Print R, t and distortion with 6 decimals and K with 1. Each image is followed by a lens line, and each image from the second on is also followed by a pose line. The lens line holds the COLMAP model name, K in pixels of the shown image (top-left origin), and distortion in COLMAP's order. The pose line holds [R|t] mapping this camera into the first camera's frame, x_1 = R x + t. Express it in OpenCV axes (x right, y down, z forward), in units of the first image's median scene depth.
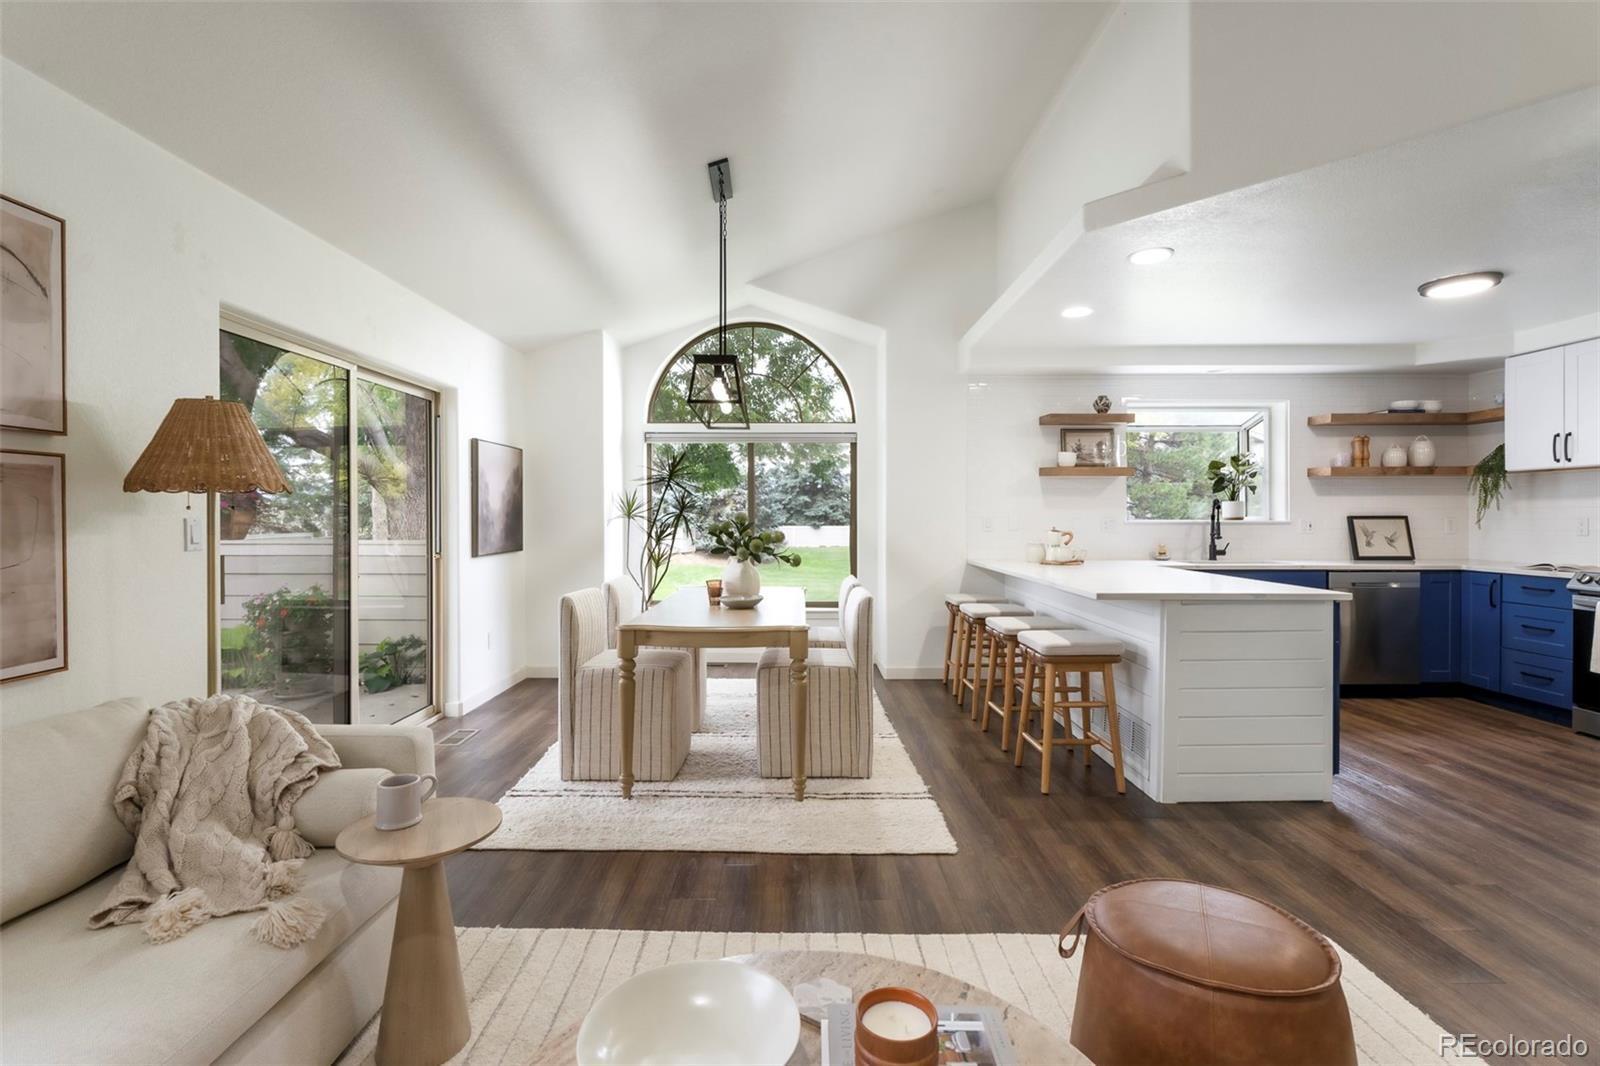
lens RADIAL K [[739.4, 0, 786.1], [0, 739.4, 519.2], [0, 0, 1]] dist [-0.005875, 0.003900]
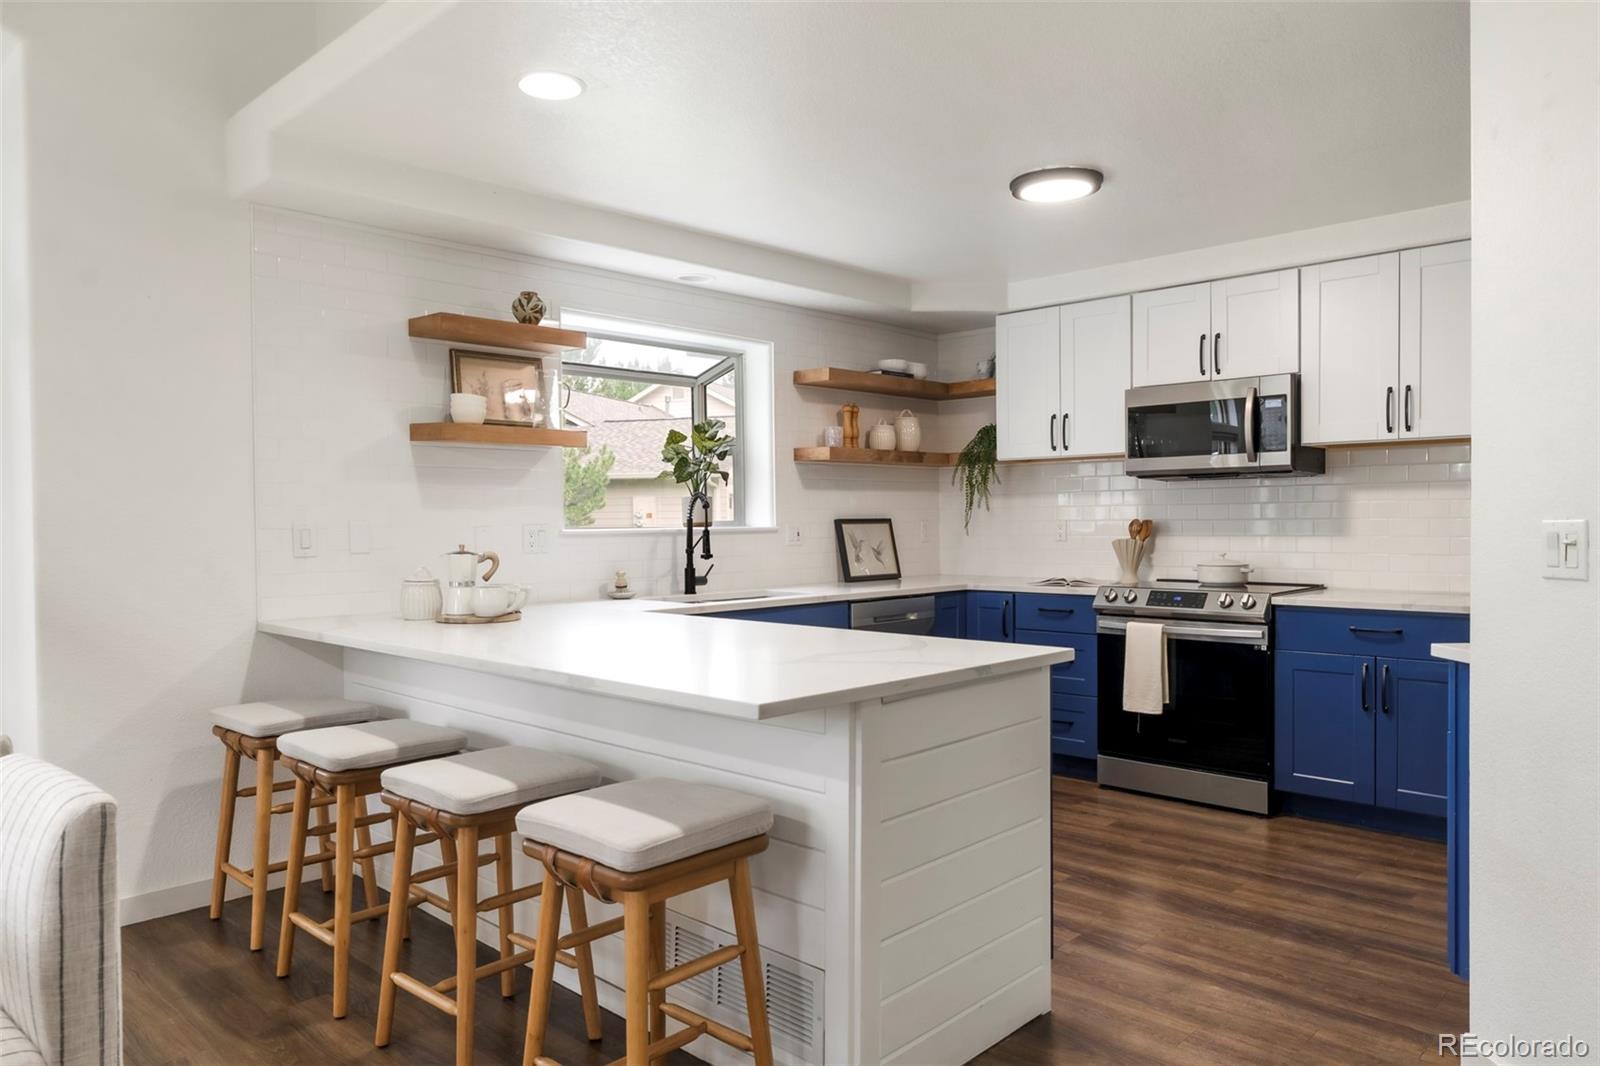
lens RADIAL K [[1084.8, 0, 805.5], [0, 1084.8, 546.2], [0, 0, 1]] dist [-0.004801, 0.000254]
pose [[0.686606, -0.023039, 0.726664, -0.000272], [0.011046, 0.999713, 0.021260, -0.000978], [-0.726946, -0.006571, 0.686664, 0.331351]]
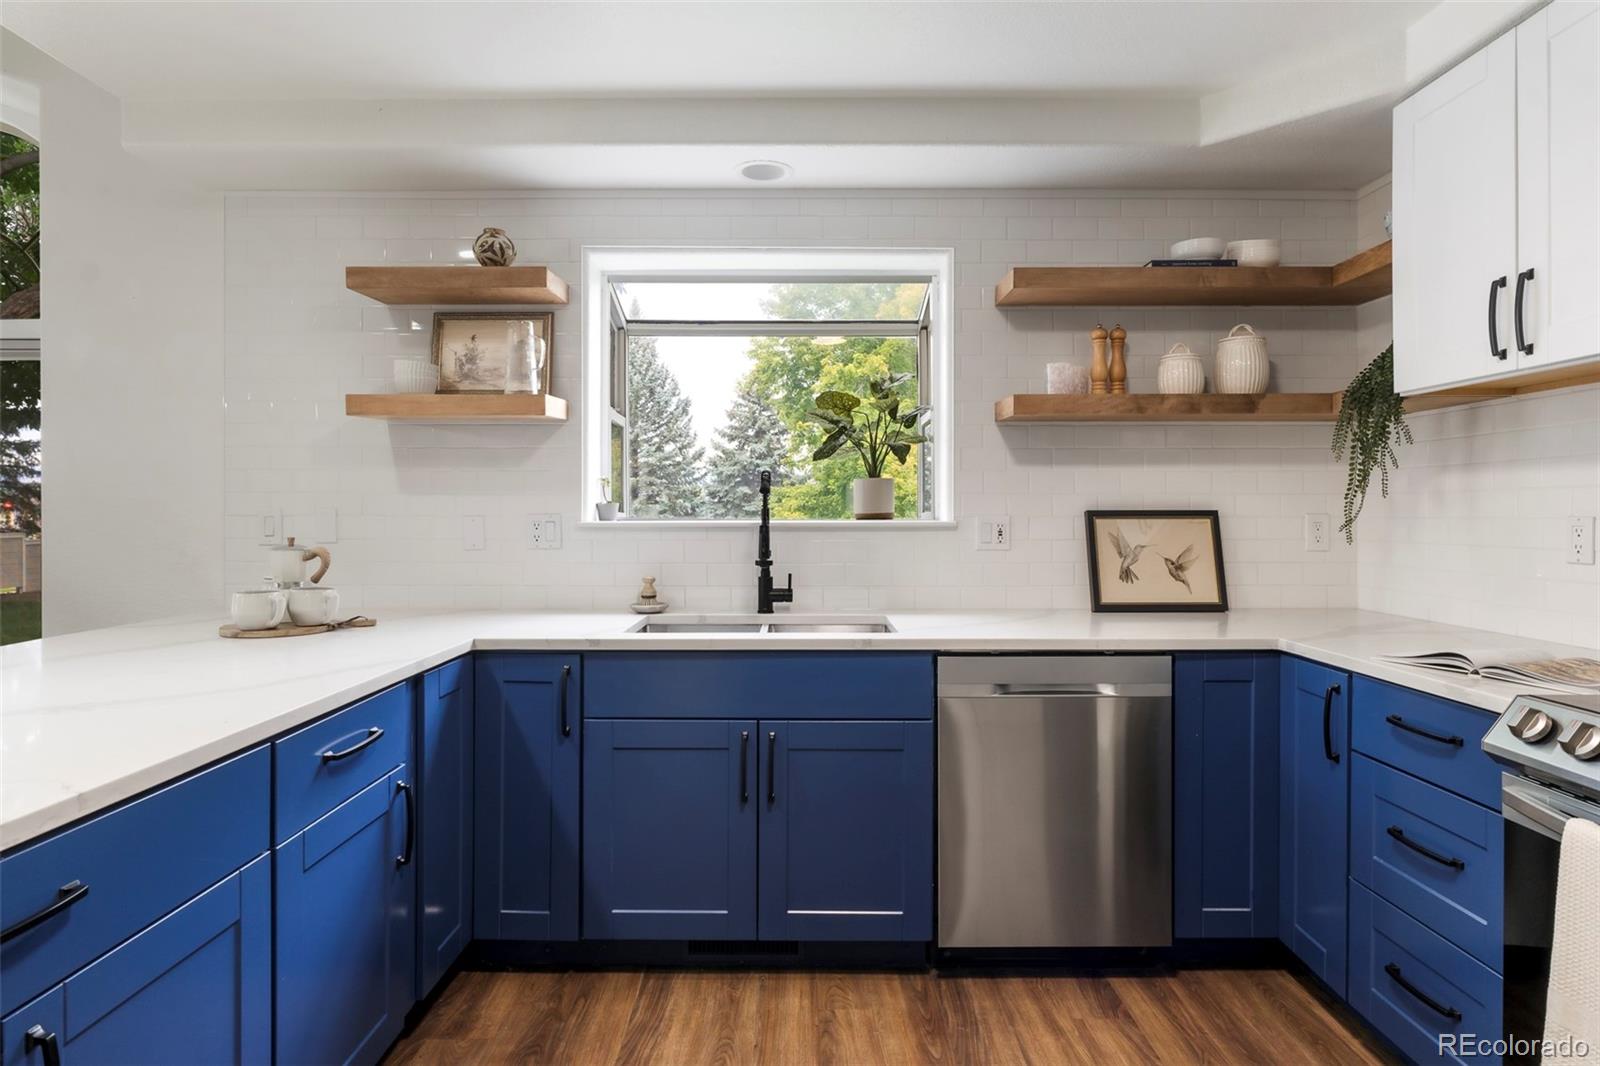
lens RADIAL K [[862.2, 0, 788.4], [0, 862.2, 510.5], [0, 0, 1]] dist [0.003259, 0.003309]
pose [[0.999902, 0.000710, 0.013999, 0.598165], [-0.000636, 0.999986, -0.005251, -0.001637], [-0.014002, 0.005242, 0.999888, 0.505585]]
